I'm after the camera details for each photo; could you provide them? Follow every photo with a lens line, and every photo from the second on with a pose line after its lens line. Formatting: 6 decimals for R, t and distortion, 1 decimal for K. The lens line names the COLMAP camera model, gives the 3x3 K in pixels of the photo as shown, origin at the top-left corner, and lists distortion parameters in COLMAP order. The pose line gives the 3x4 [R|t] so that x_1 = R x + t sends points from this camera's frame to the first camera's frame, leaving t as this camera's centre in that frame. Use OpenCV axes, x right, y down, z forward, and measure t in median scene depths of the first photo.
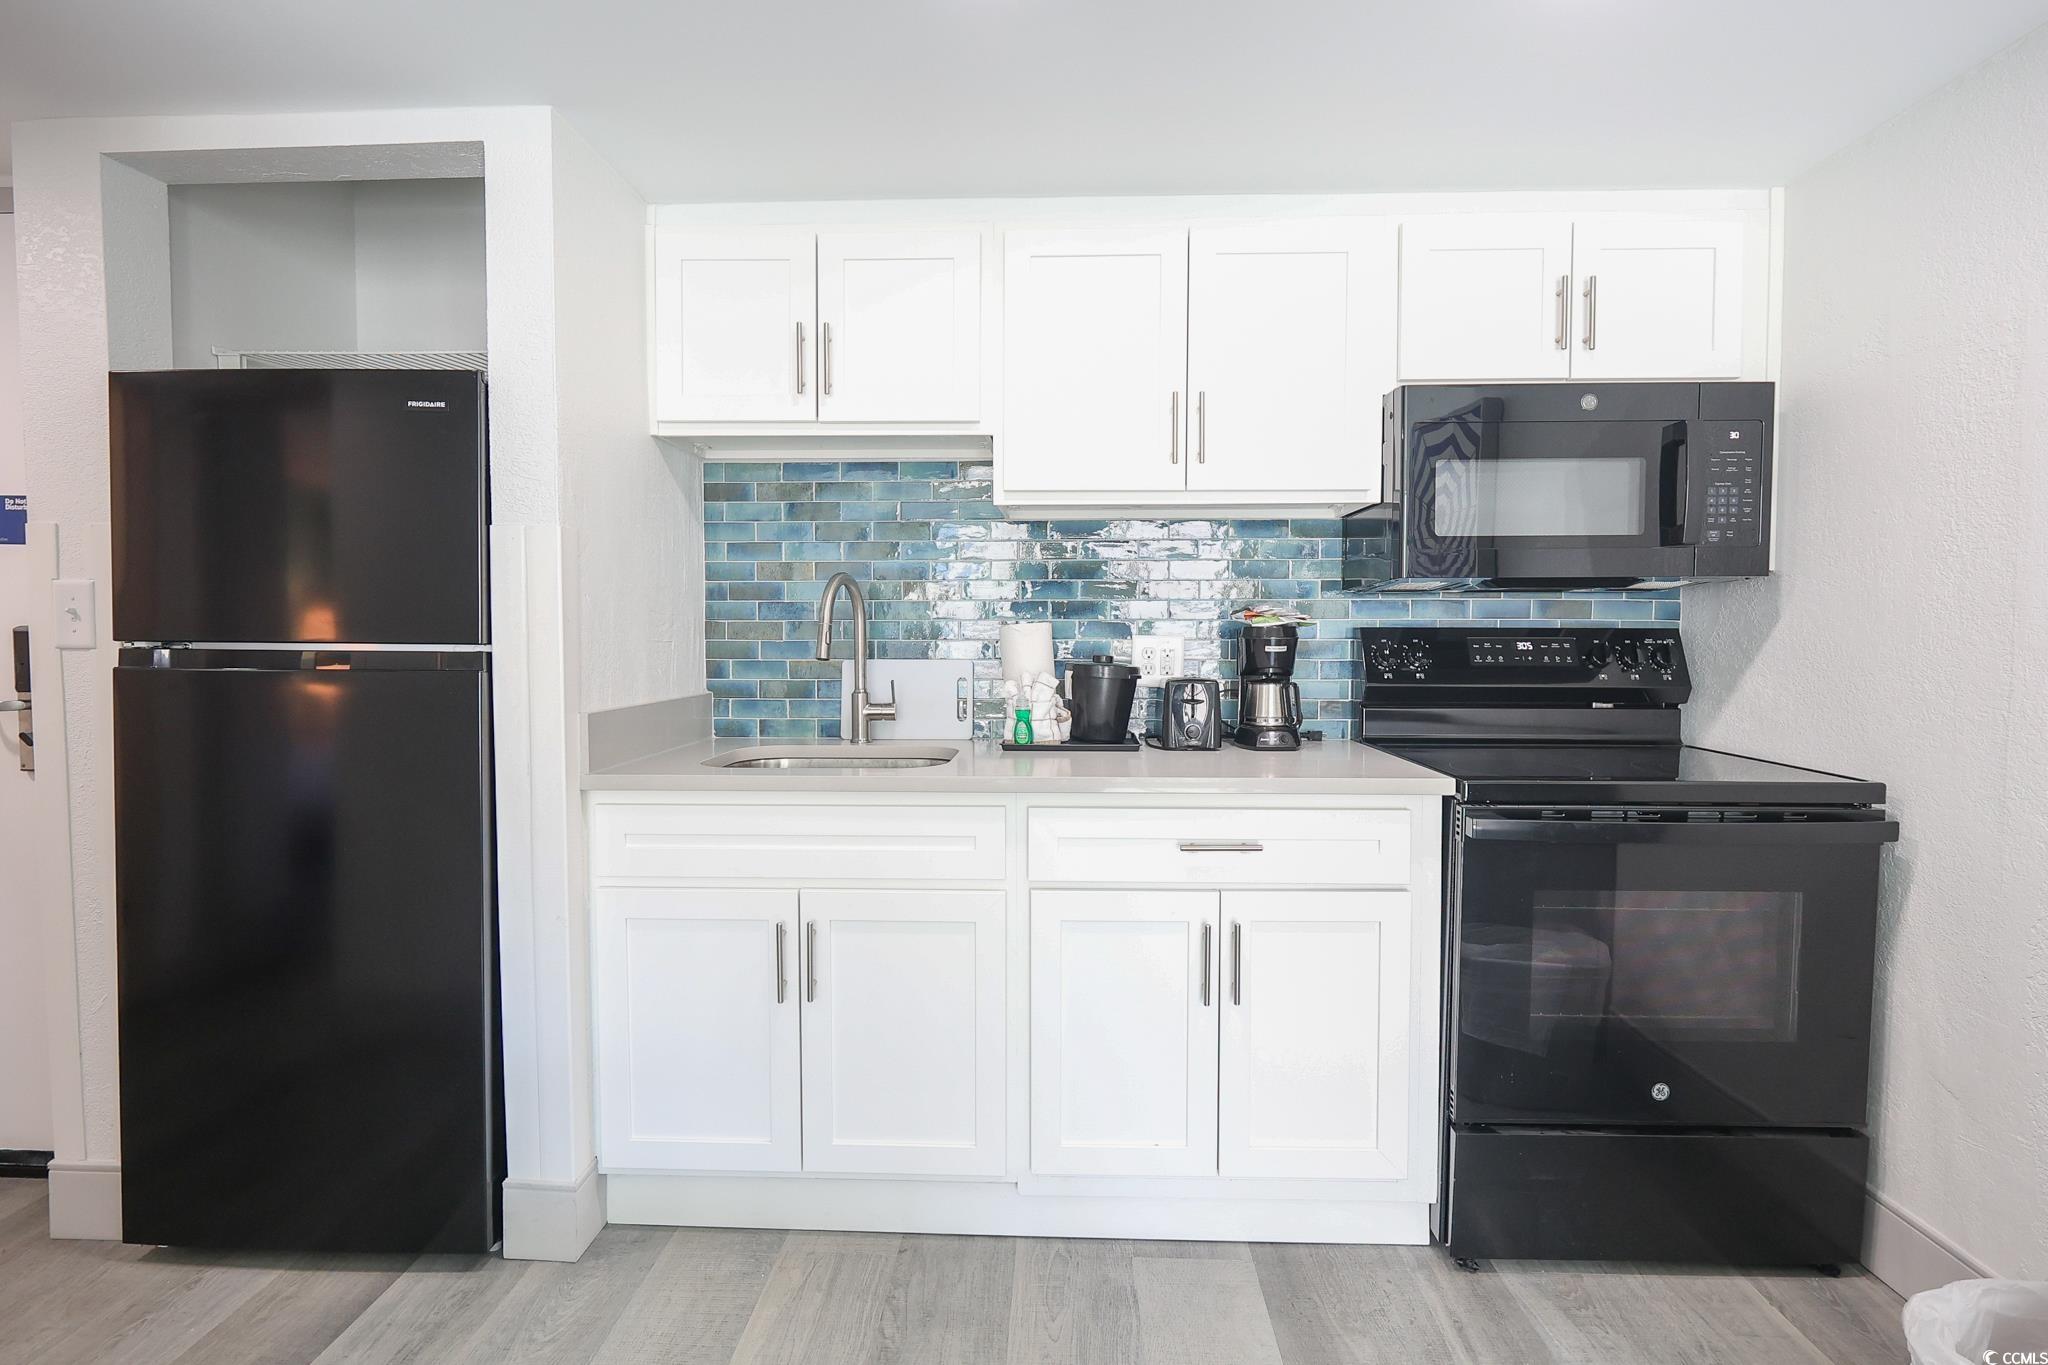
lens RADIAL K [[958.6, 0, 1025.3], [0, 958.6, 676.1], [0, 0, 1]] dist [-0.010926, 0.001738]
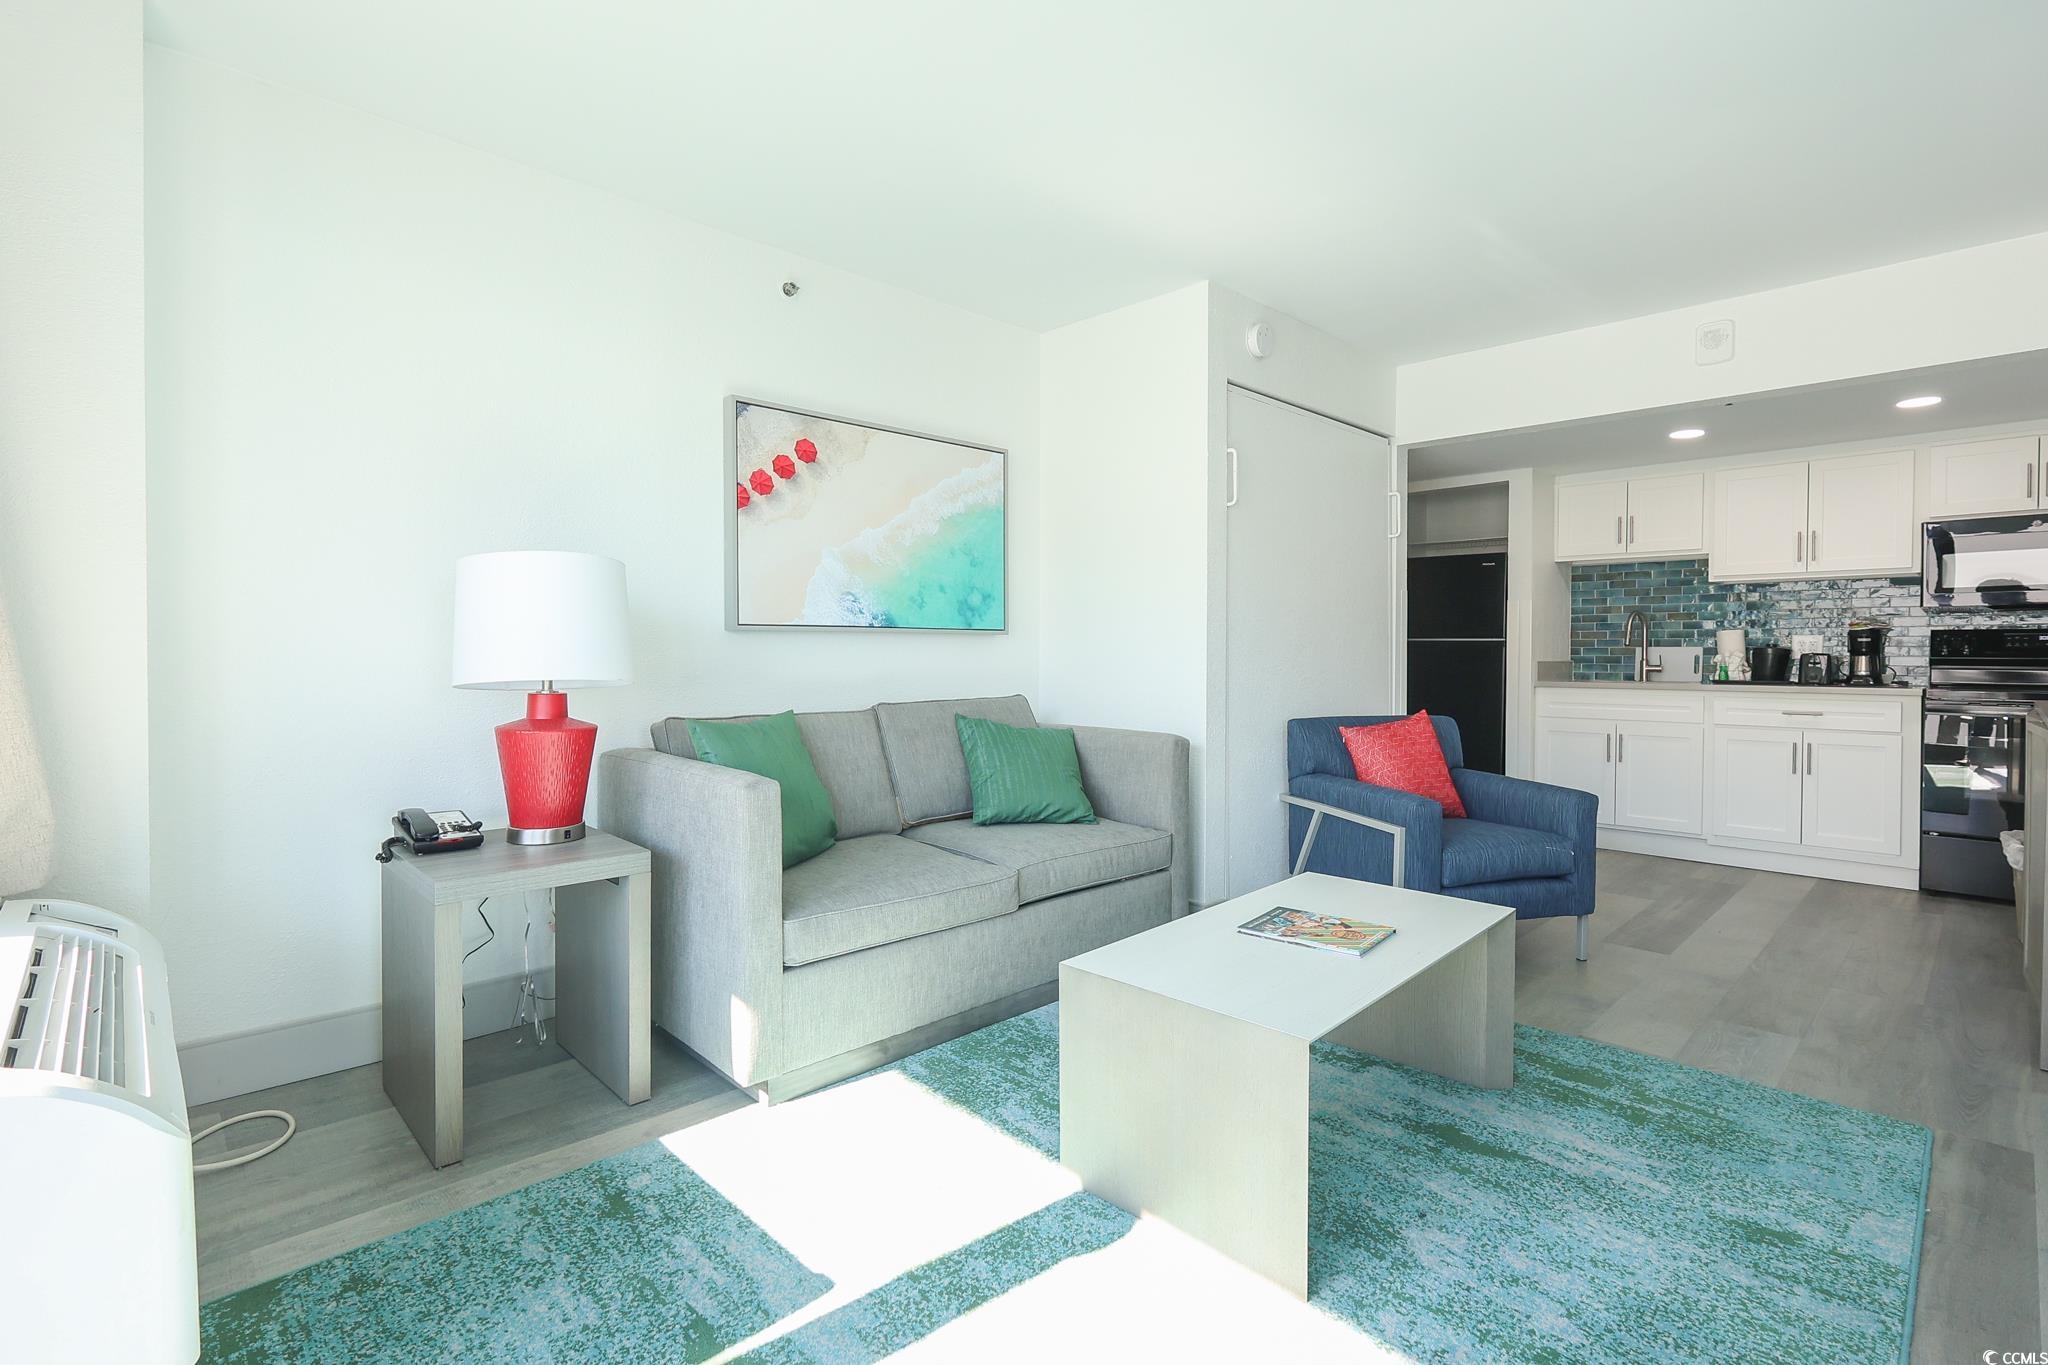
lens RADIAL K [[958.6, 0, 1017.7], [0, 958.6, 668.7], [0, 0, 1]] dist [-0.010926, 0.001738]
pose [[0.721690, 0.012211, -0.692108, 0.359349], [-0.033665, 0.999280, -0.017474, 0.137568], [0.691397, 0.035910, 0.721582, -1.858120]]
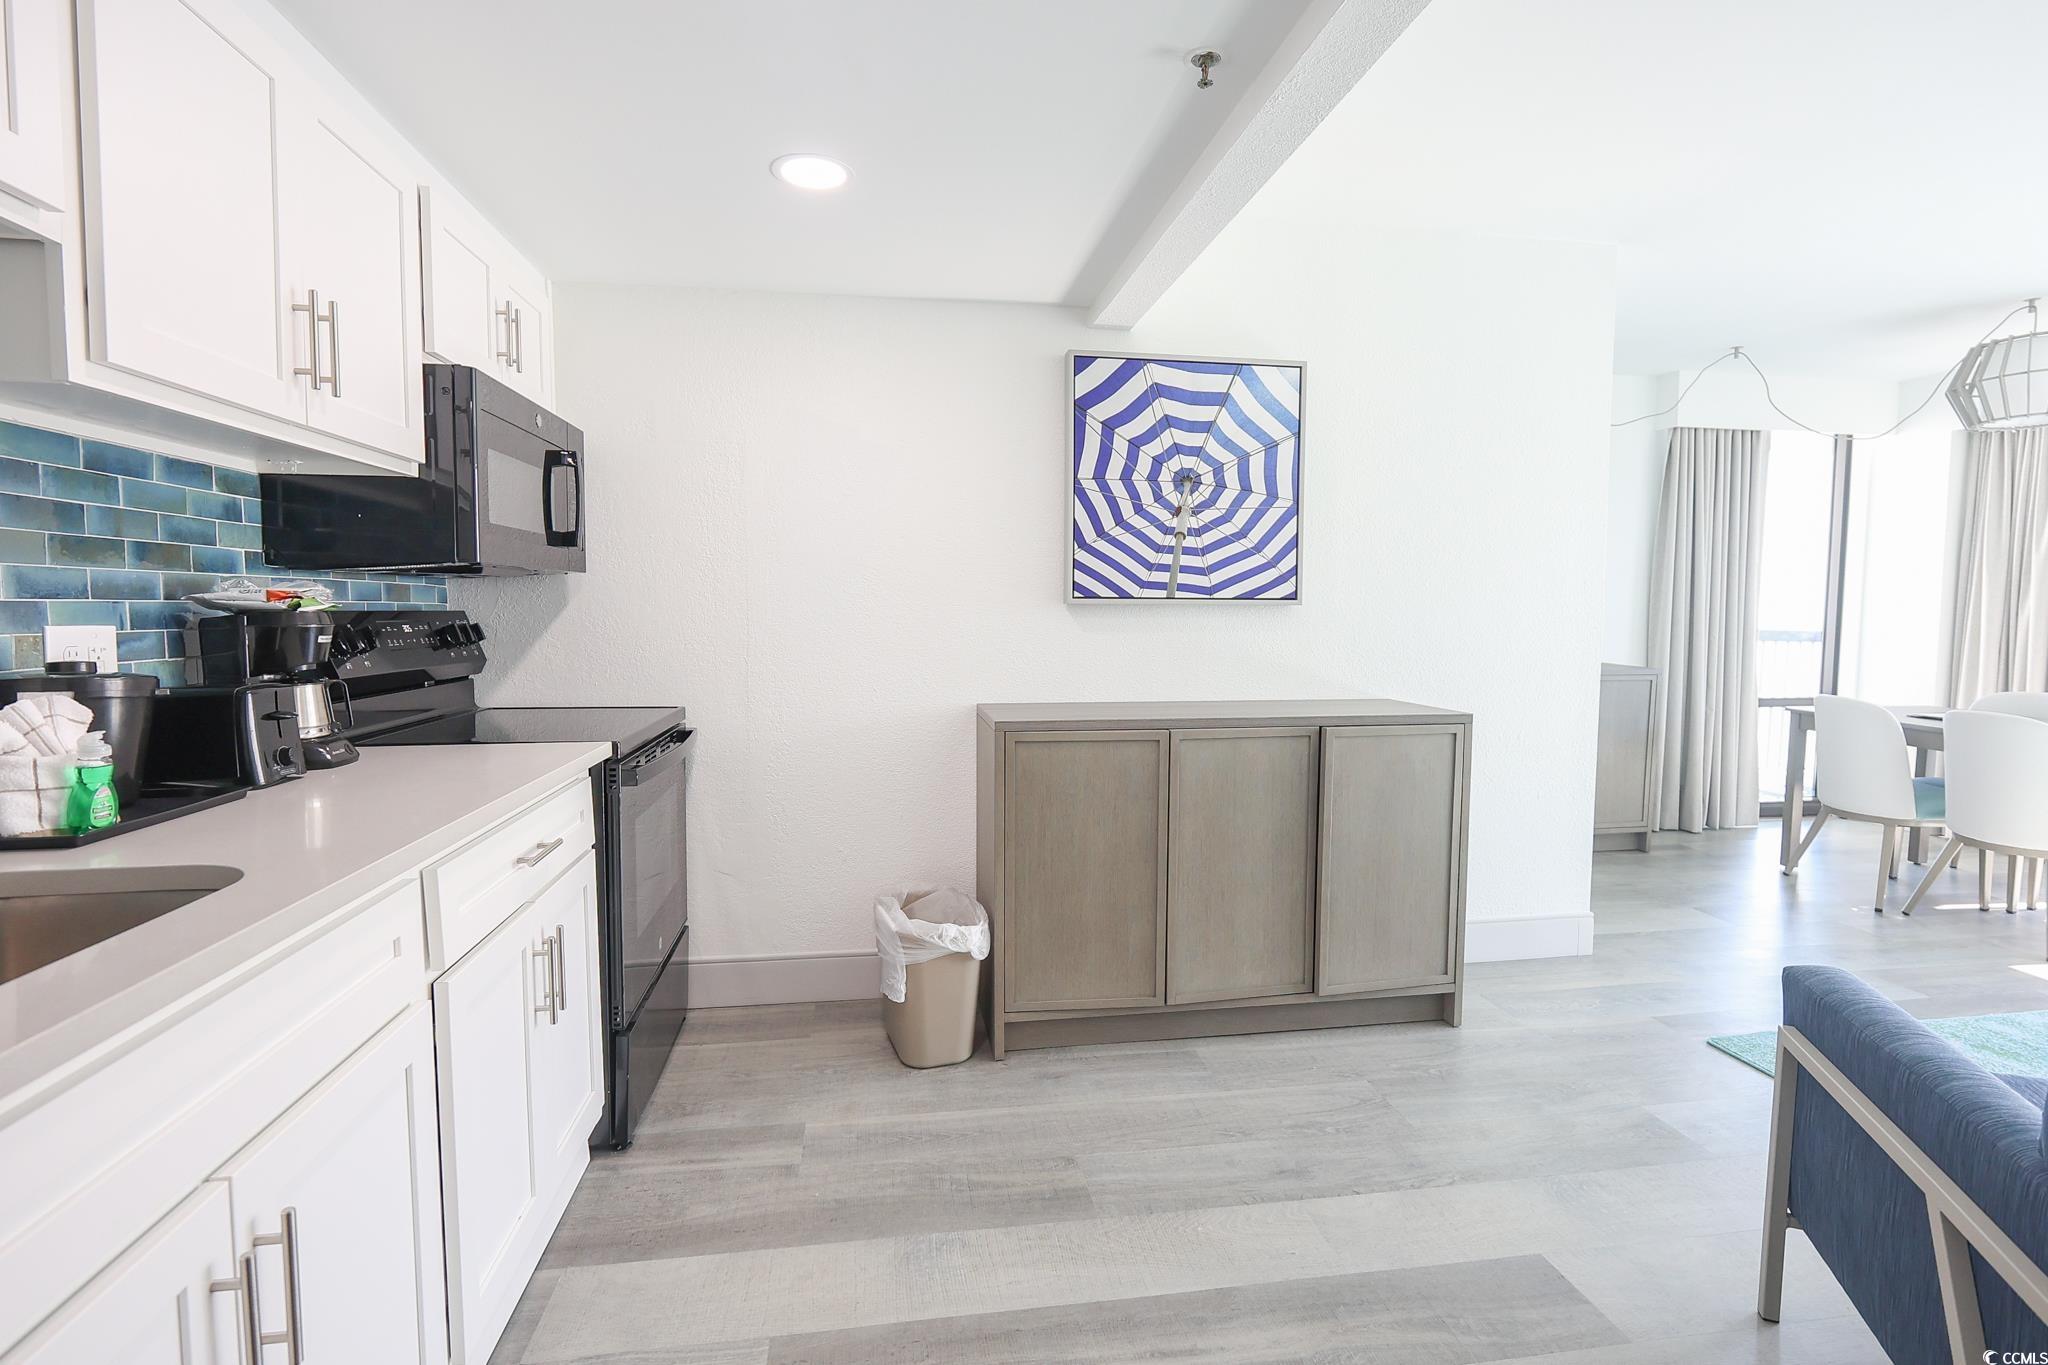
lens RADIAL K [[958.6, 0, 1017.0], [0, 958.6, 674.2], [0, 0, 1]] dist [-0.010926, 0.001738]
pose [[-0.187464, -0.070166, 0.979762, -0.625764], [0.042640, 0.995924, 0.079482, -0.037491], [-0.981346, 0.056677, -0.183708, 0.574811]]
